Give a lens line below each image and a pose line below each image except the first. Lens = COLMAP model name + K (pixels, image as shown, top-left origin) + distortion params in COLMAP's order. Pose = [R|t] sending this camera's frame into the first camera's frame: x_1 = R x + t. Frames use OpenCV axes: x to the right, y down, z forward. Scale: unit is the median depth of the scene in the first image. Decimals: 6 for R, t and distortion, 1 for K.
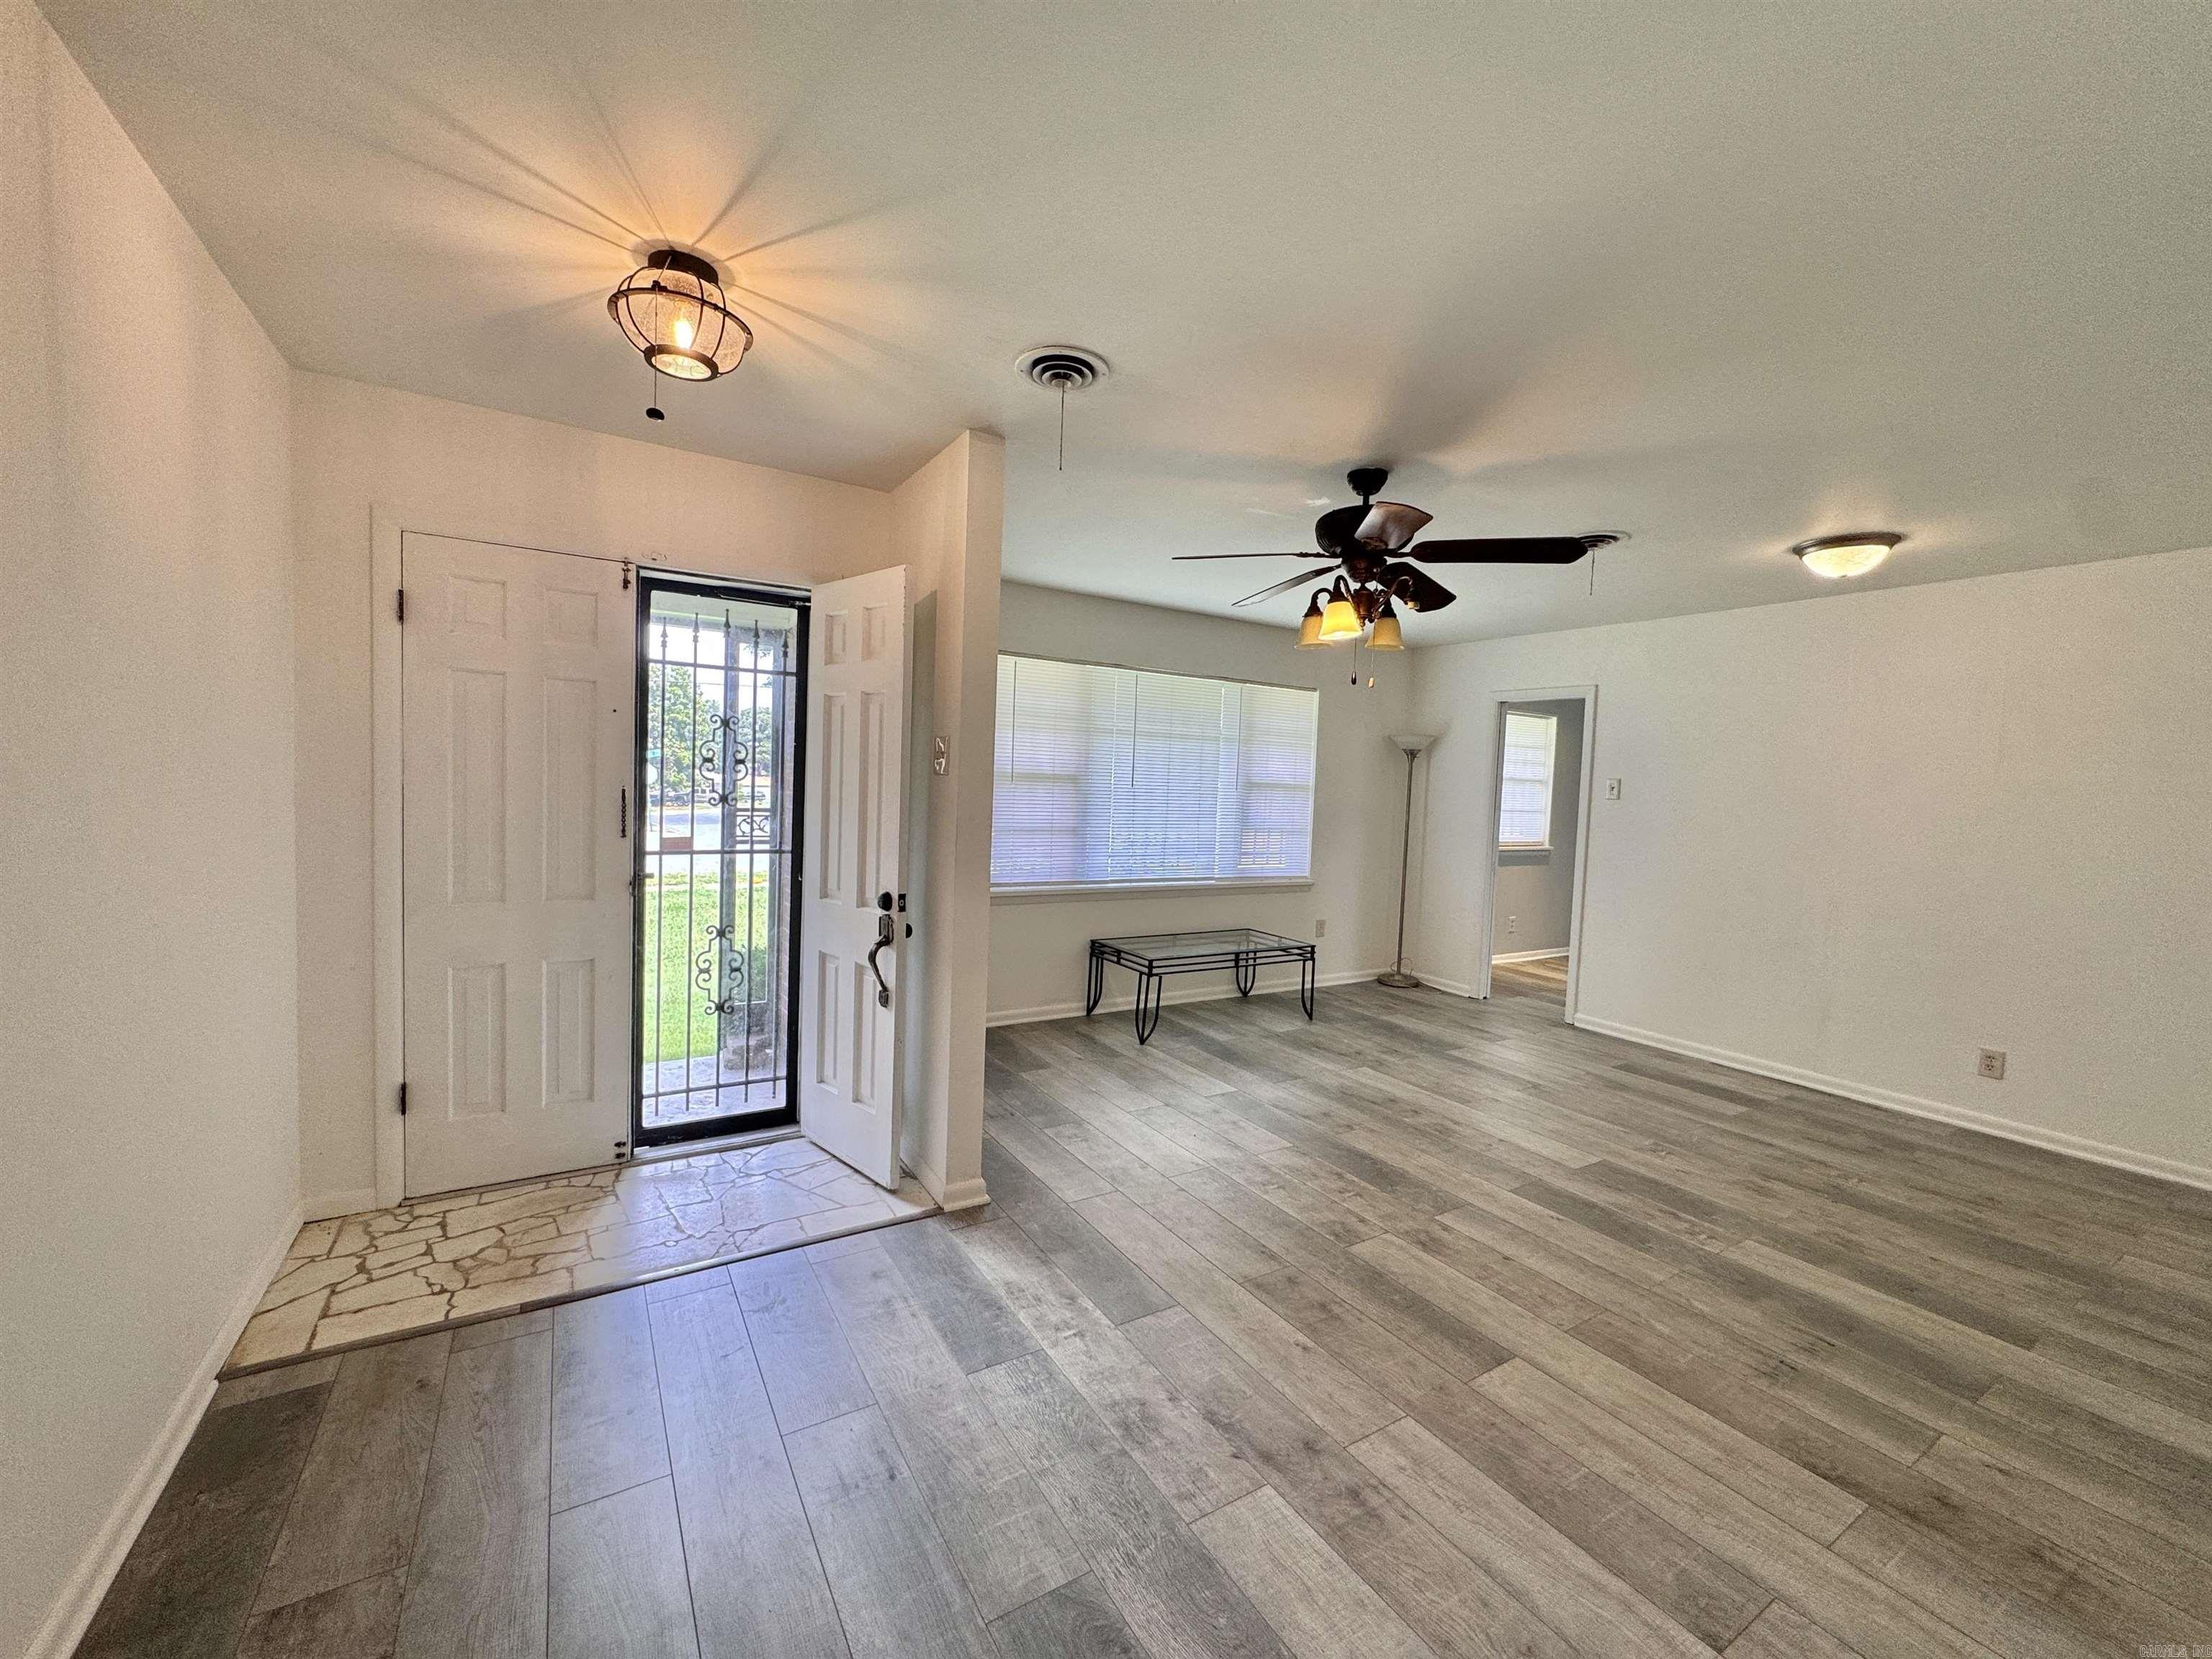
lens RADIAL K [[880.5, 0, 1106.0], [0, 880.5, 829.5], [0, 0, 1]] dist [-0.003866, -0.000150]
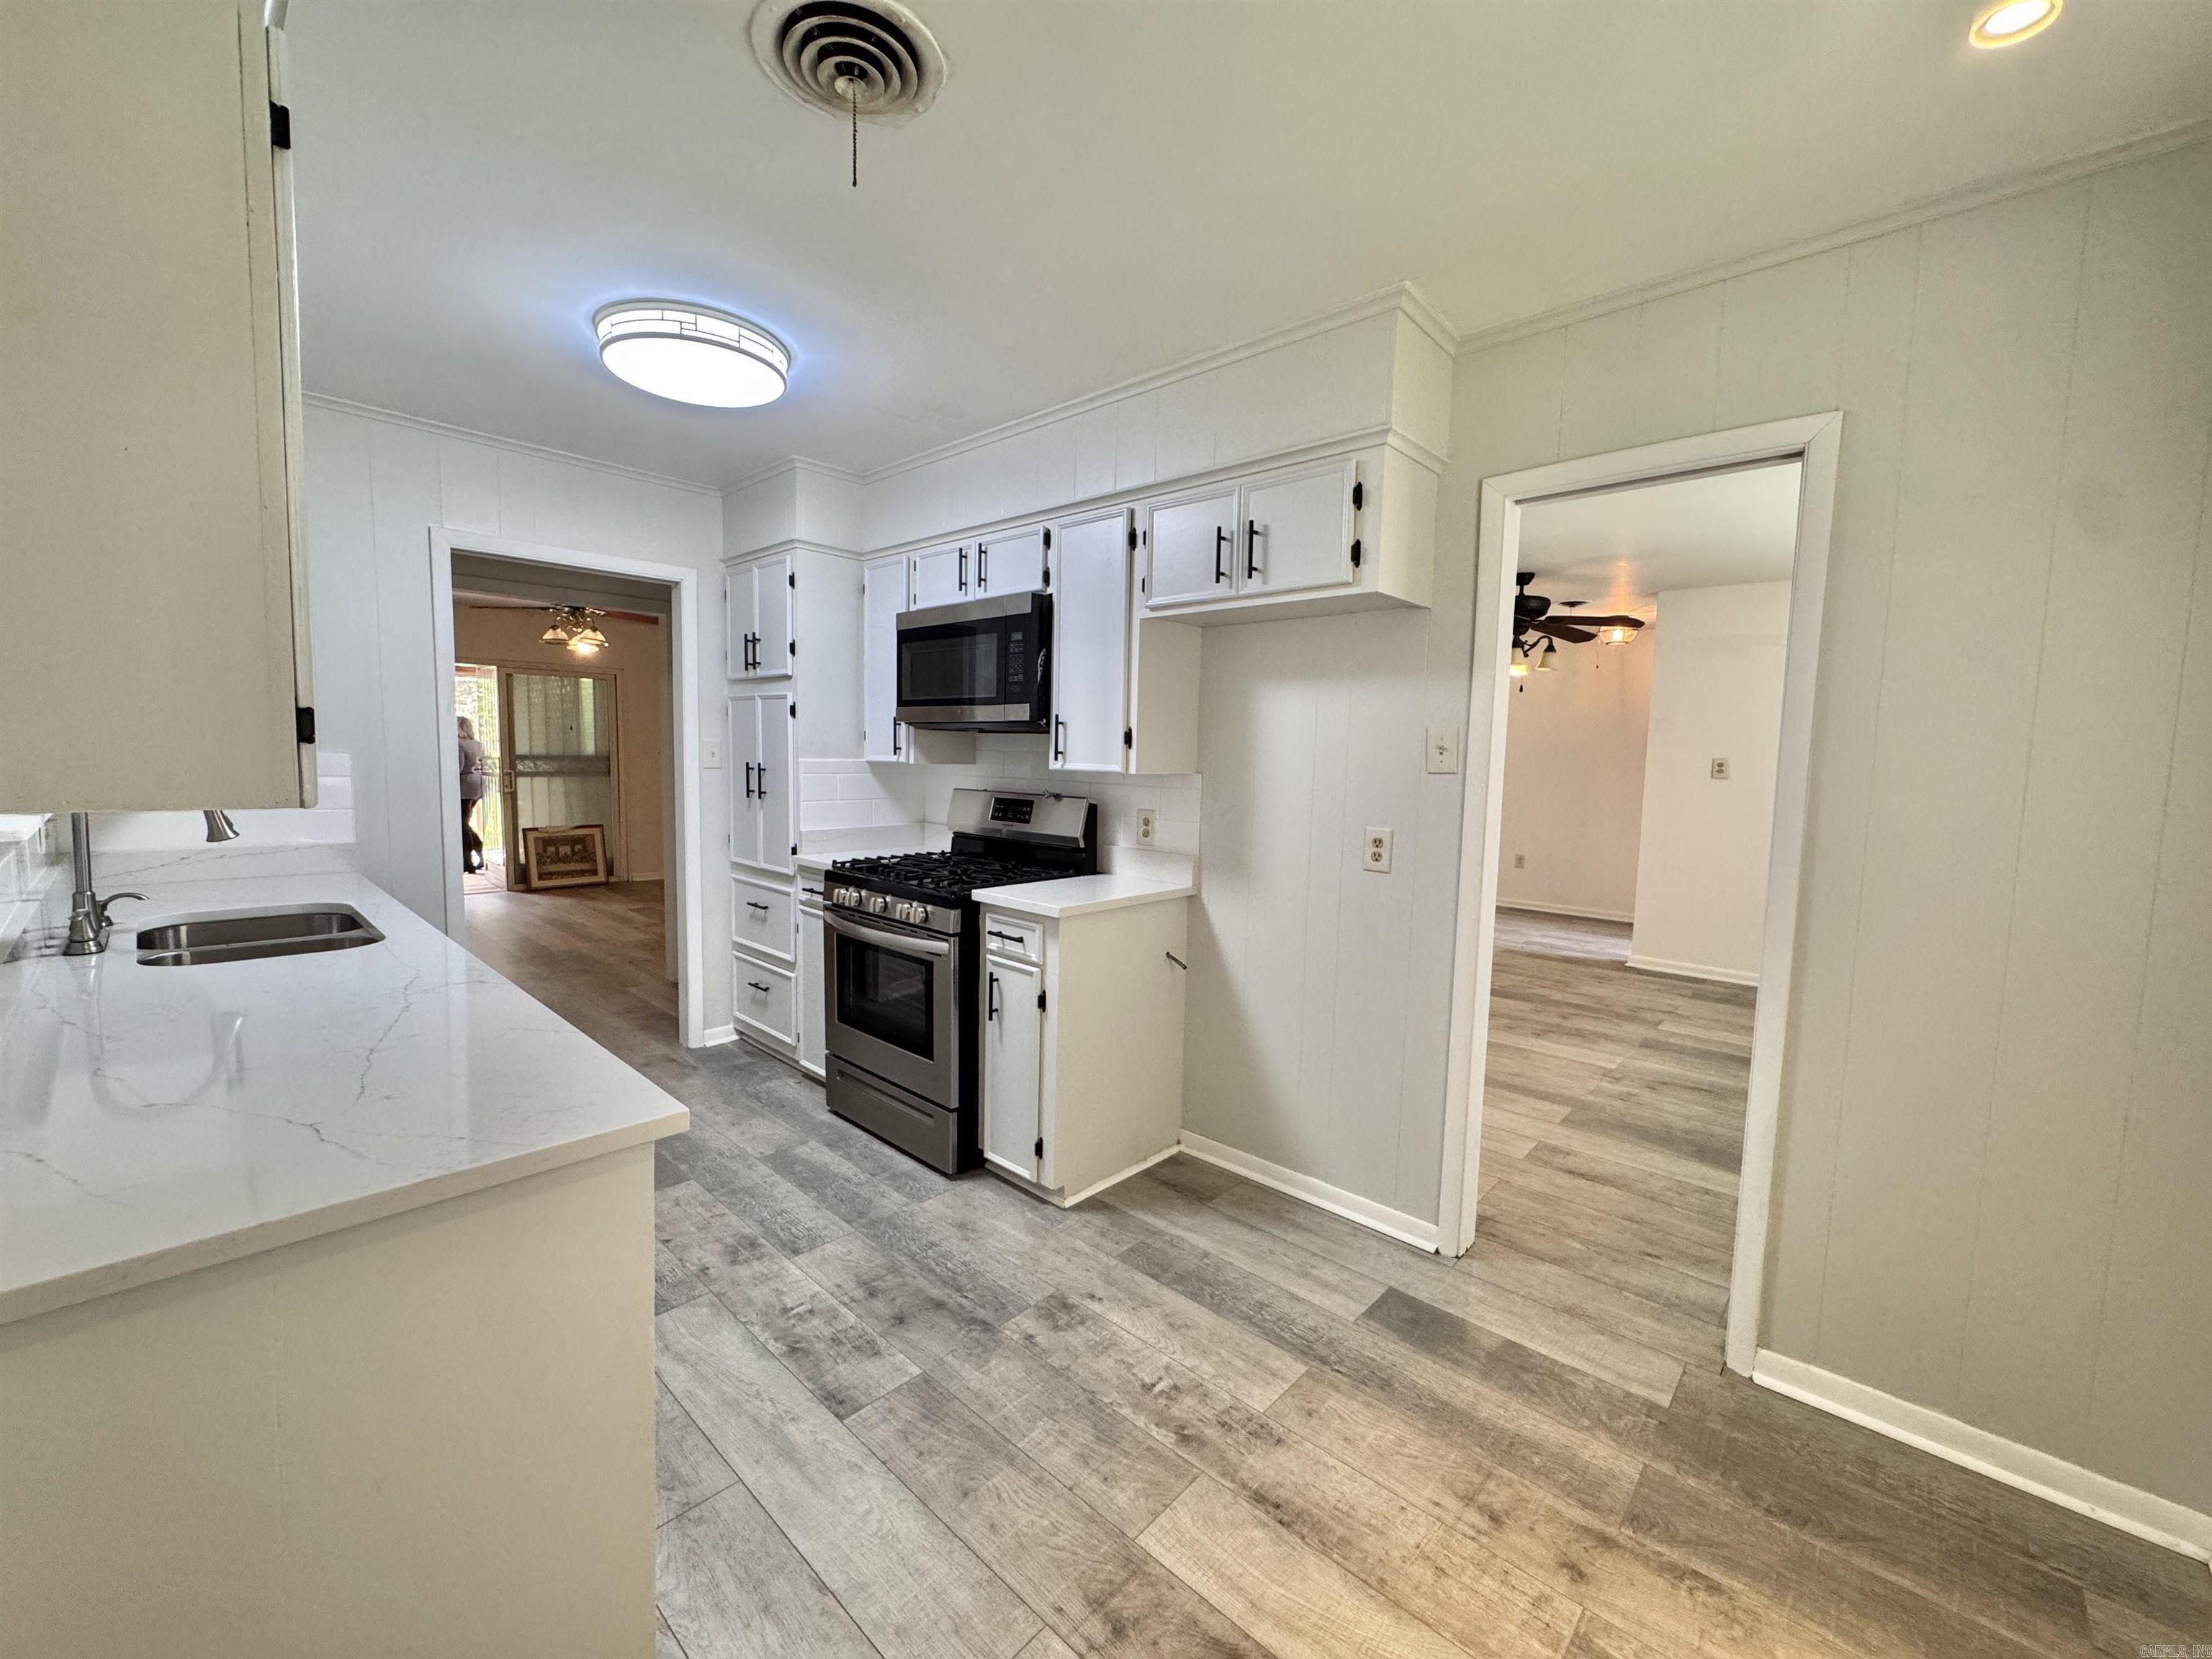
lens RADIAL K [[885.6, 0, 1106.0], [0, 885.6, 829.5], [0, 0, 1]] dist [-0.002055, 0.000142]
pose [[-0.961006, -0.034501, -0.274366, 1.566084], [-0.073020, 0.988630, 0.131445, -0.069386], [0.266712, 0.146354, -0.952599, 2.535291]]
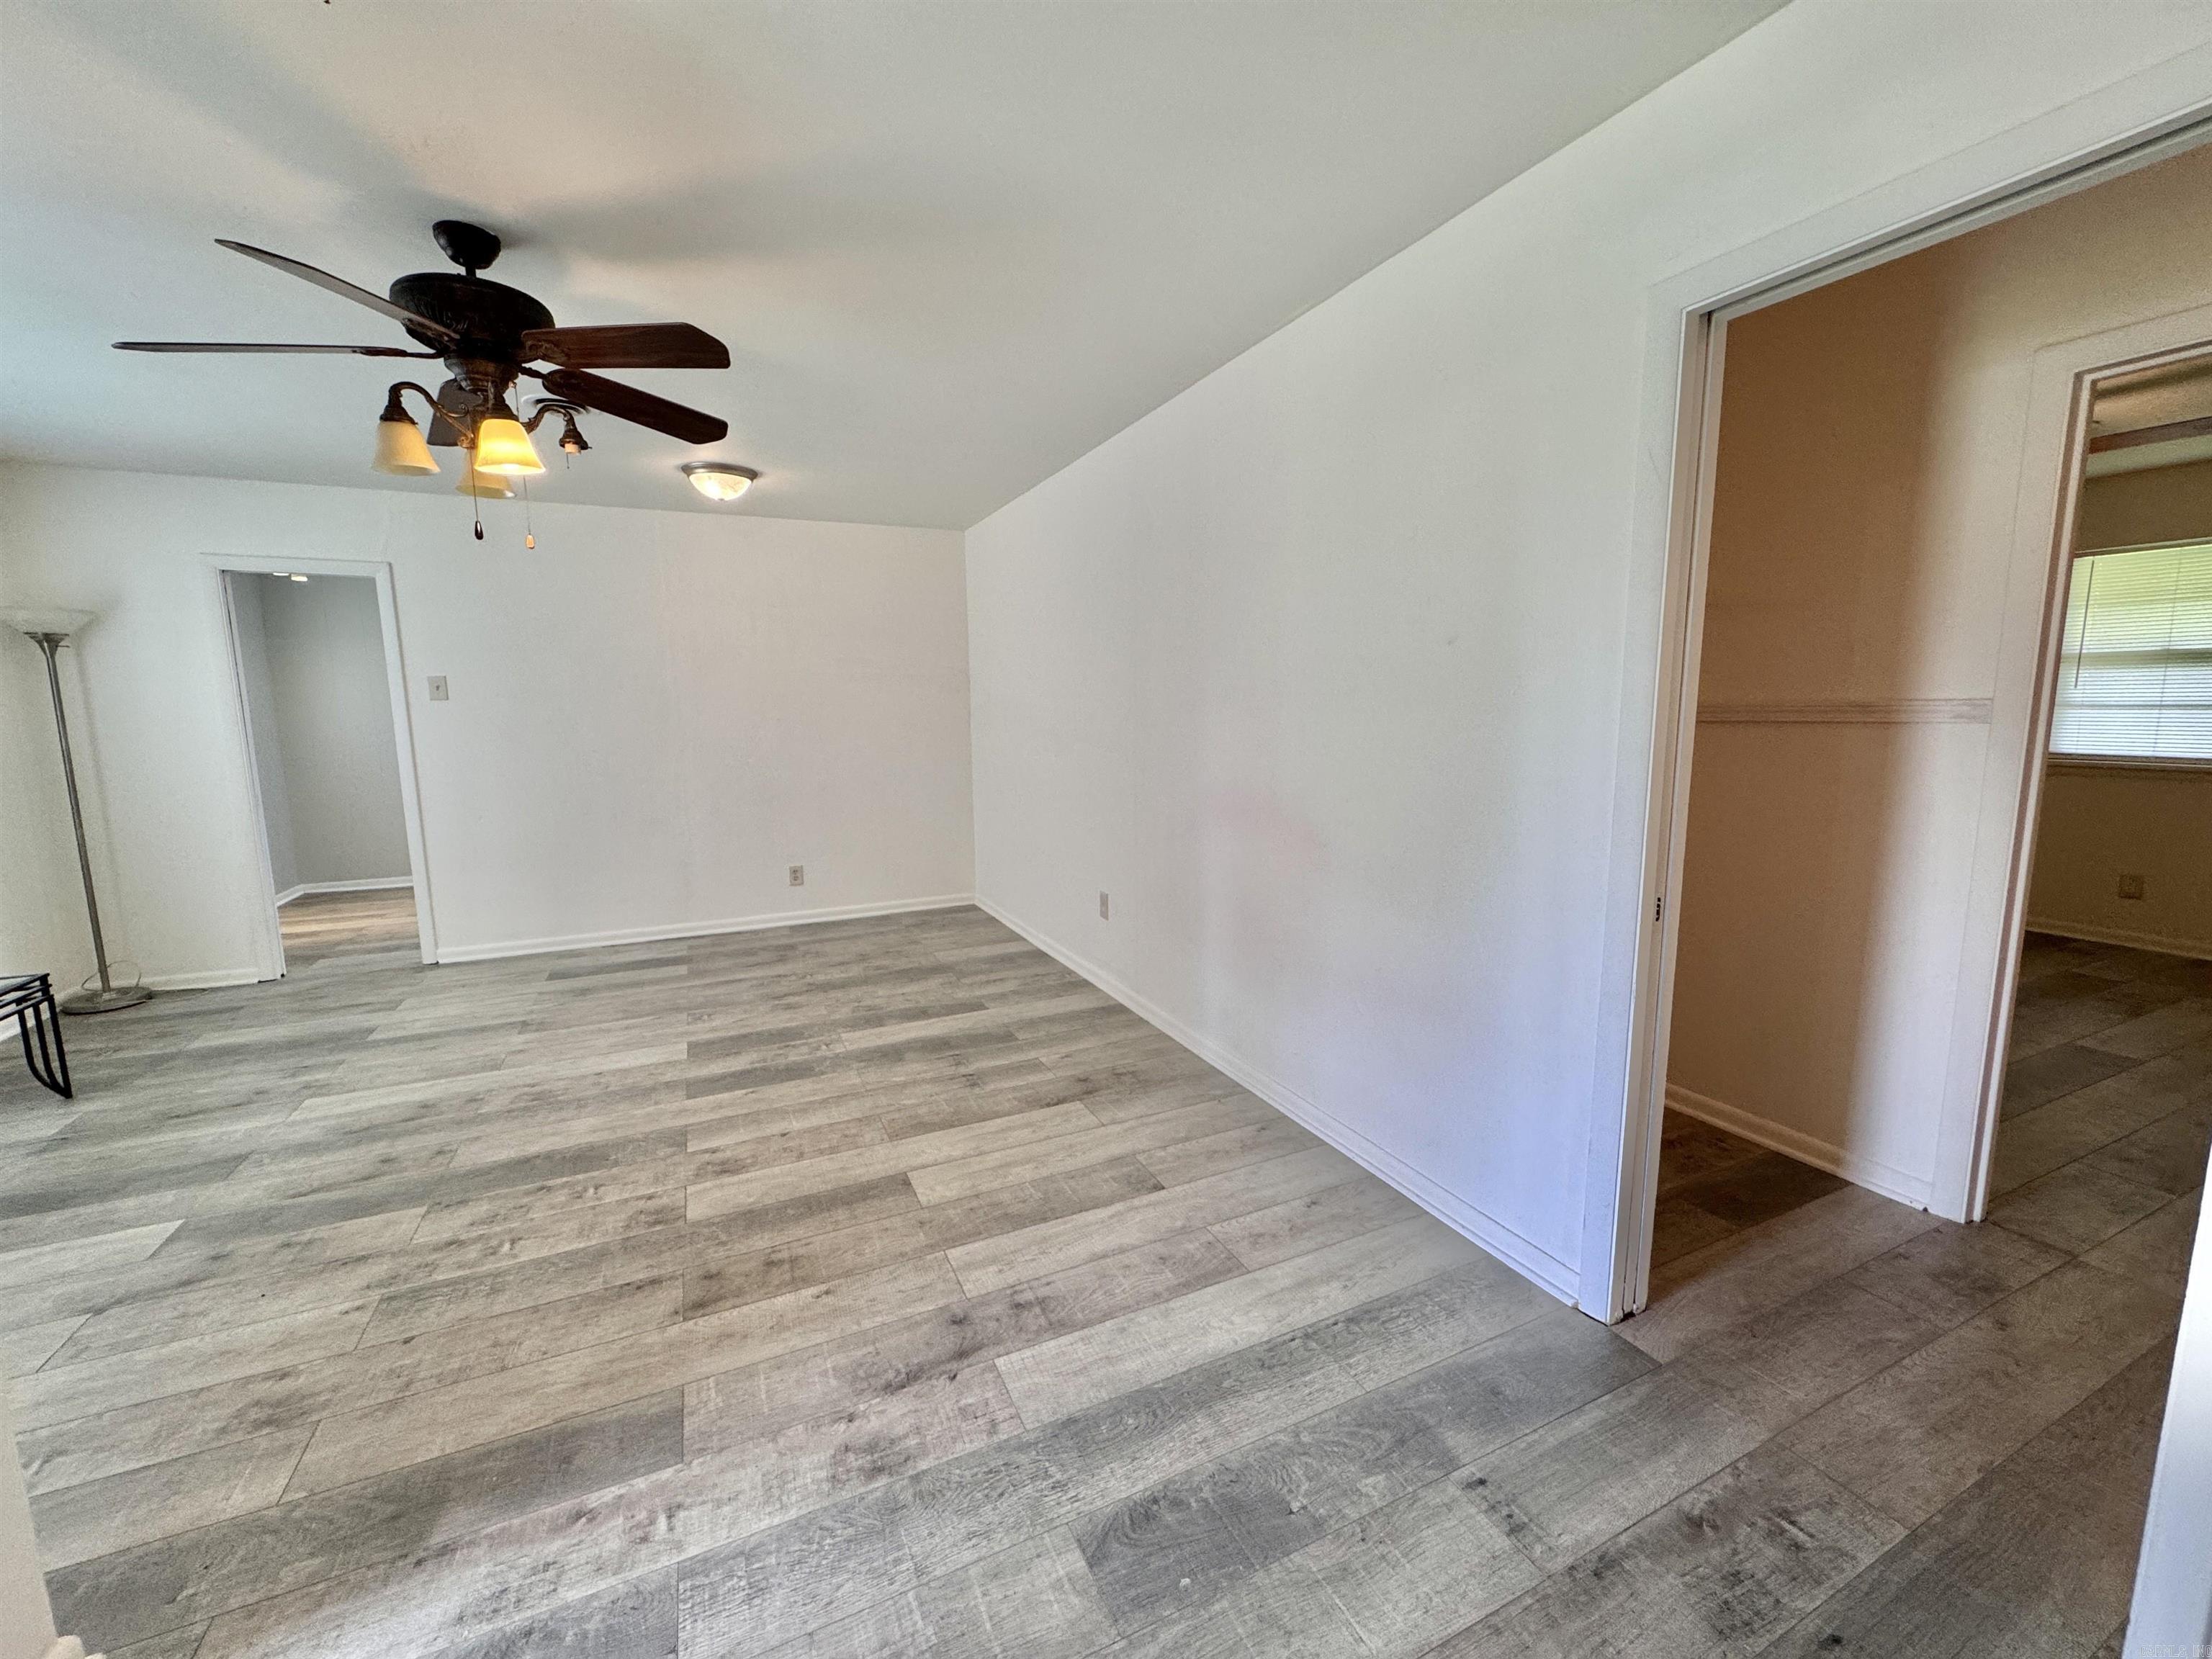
lens RADIAL K [[883.0, 0, 1106.0], [0, 883.0, 829.5], [0, 0, 1]] dist [-0.001647, -0.000070]
pose [[0.110468, -0.177527, 0.977896, -0.420902], [0.069879, 0.982871, 0.170536, -0.020469], [-0.991420, 0.049496, 0.120981, 0.426959]]
